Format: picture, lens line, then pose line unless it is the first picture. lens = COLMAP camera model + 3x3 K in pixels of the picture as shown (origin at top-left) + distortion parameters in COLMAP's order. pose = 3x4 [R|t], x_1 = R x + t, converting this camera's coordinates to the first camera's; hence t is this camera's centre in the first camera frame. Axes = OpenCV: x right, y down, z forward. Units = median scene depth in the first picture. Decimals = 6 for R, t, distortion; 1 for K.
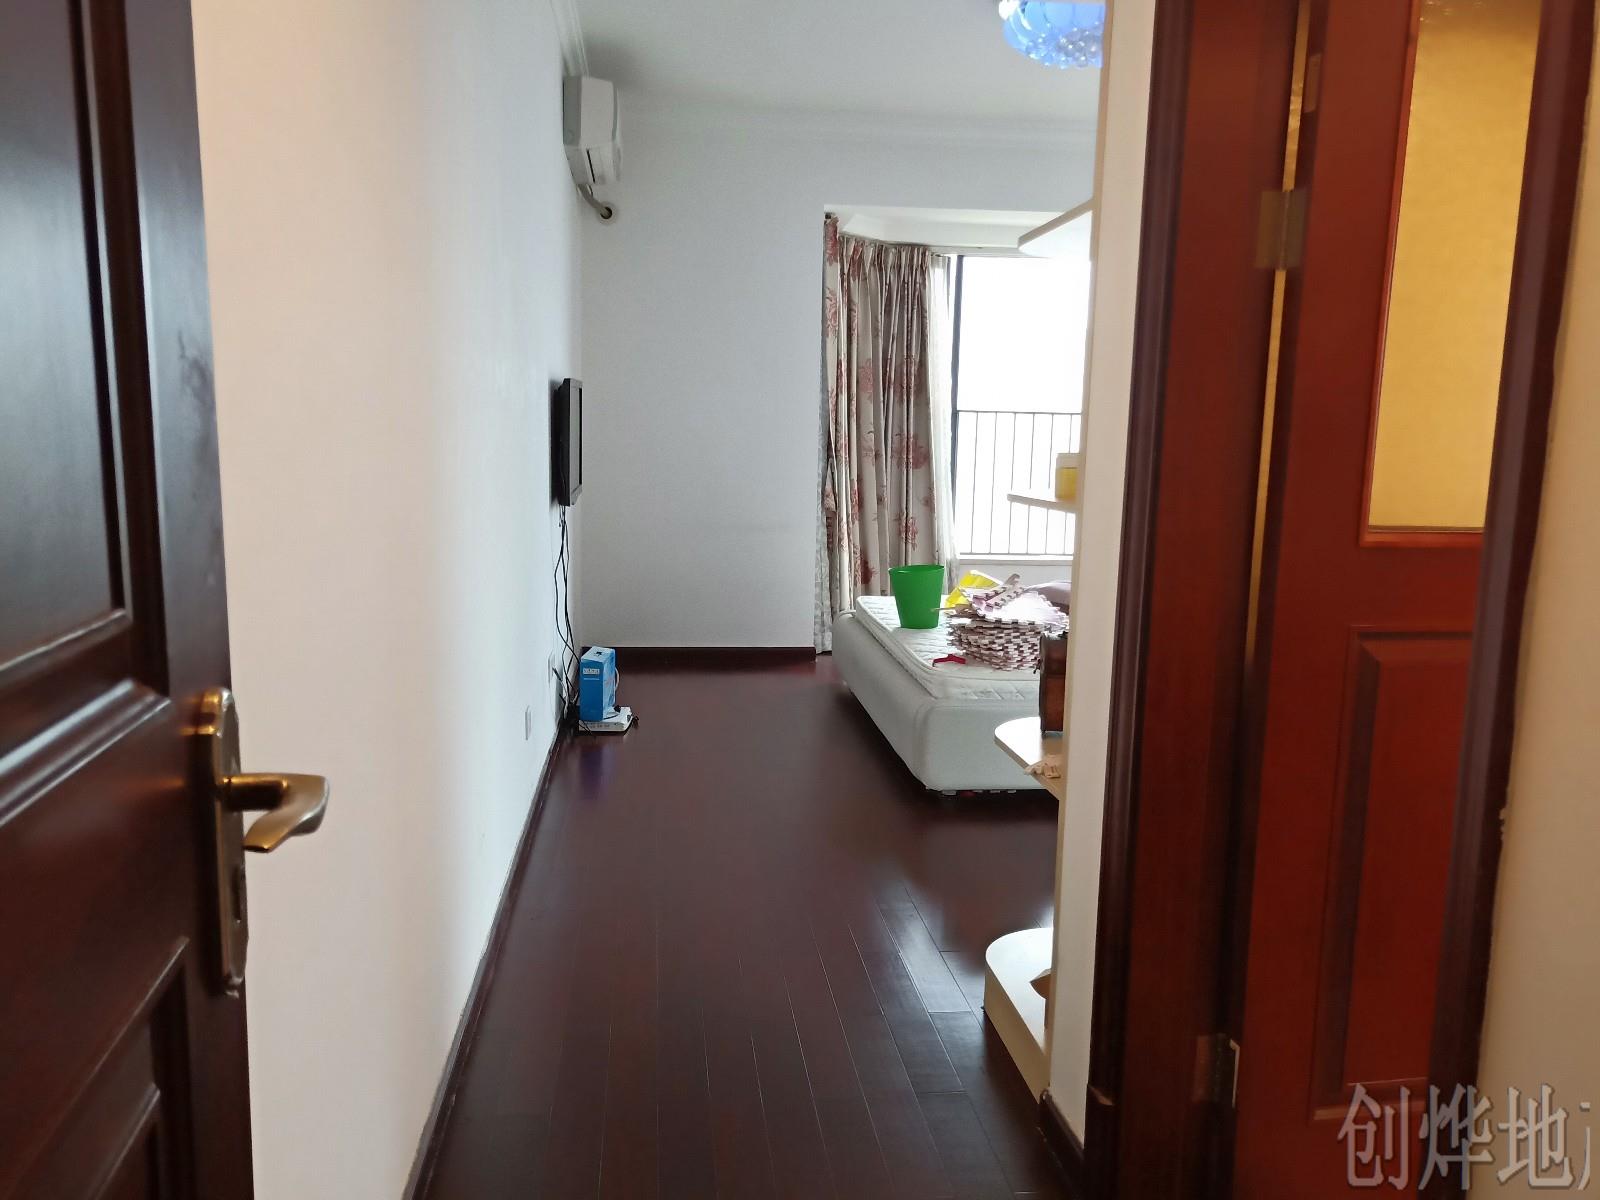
lens RADIAL K [[1223.6, 0, 801.0], [0, 1223.6, 601.7], [0, 0, 1]] dist [0.044999, -0.003408]
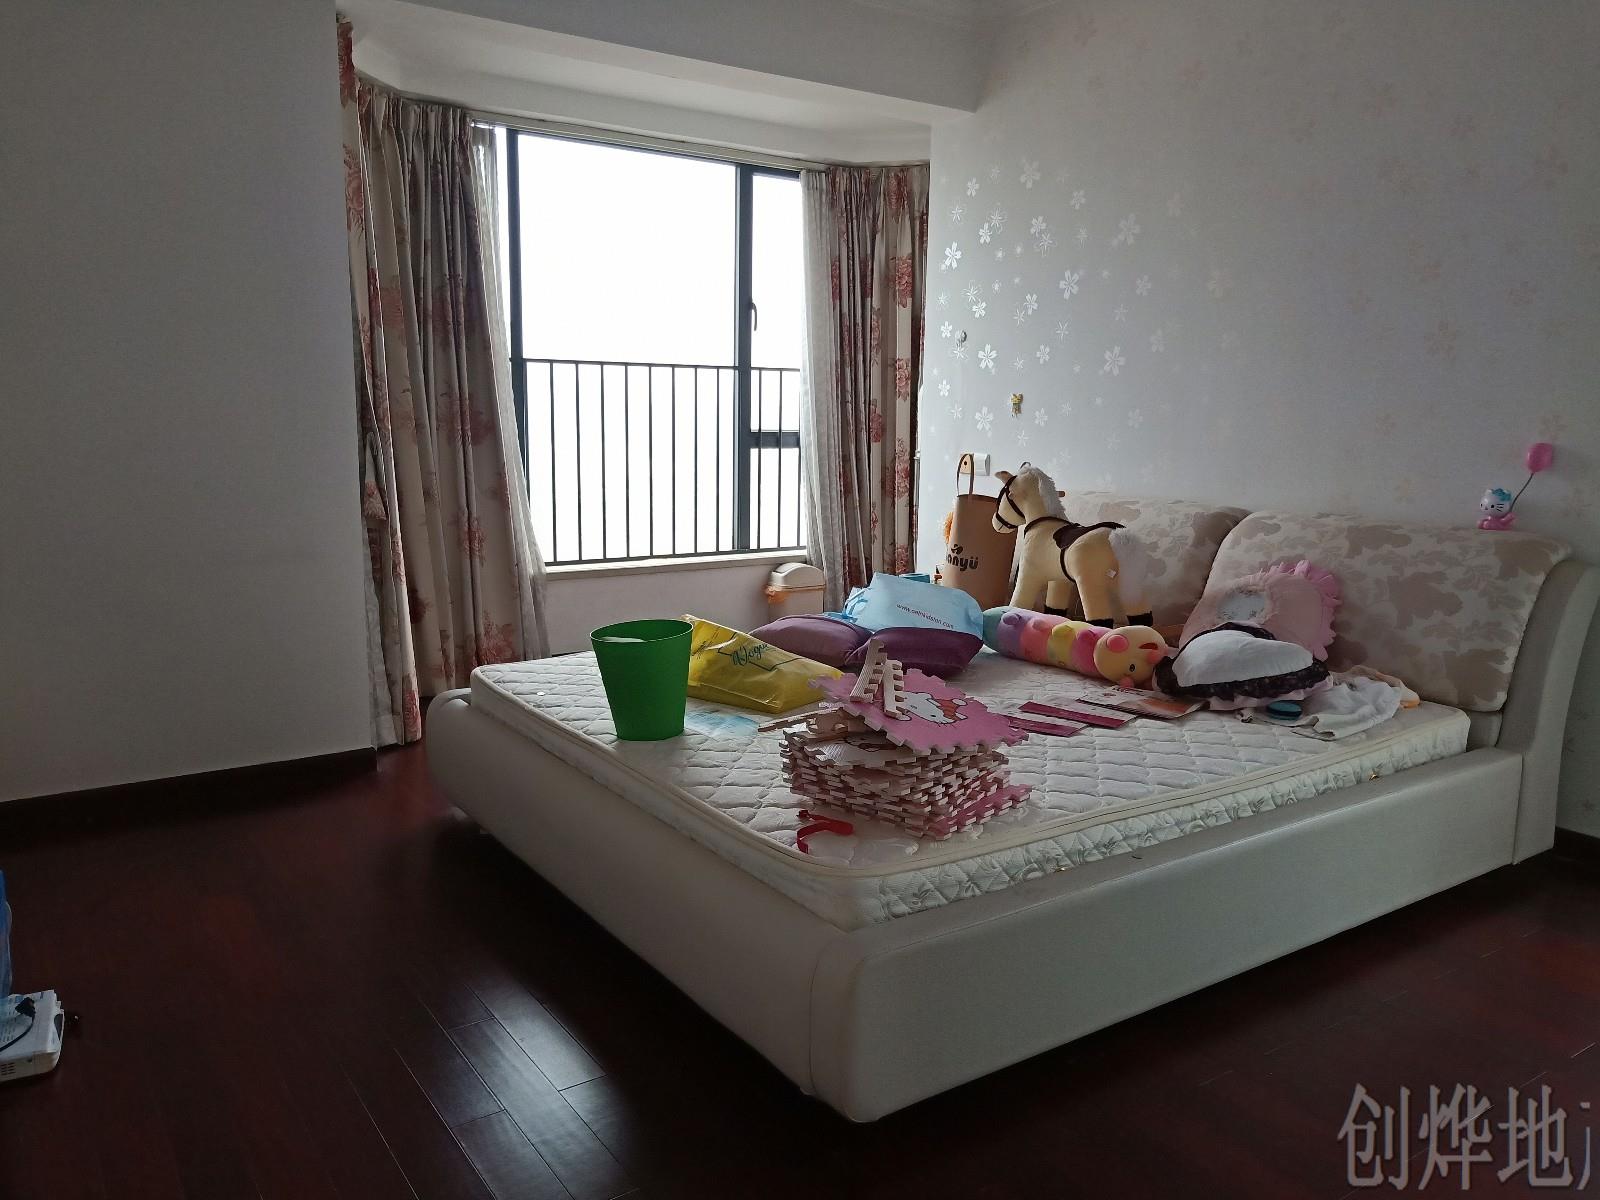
lens RADIAL K [[1223.6, 0, 801.0], [0, 1223.6, 601.7], [0, 0, 1]] dist [0.044999, -0.003408]
pose [[0.883660, -0.081823, 0.460923, -0.067997], [0.068742, 0.996613, 0.045129, -0.041994], [-0.463055, -0.008194, 0.886292, 0.324943]]
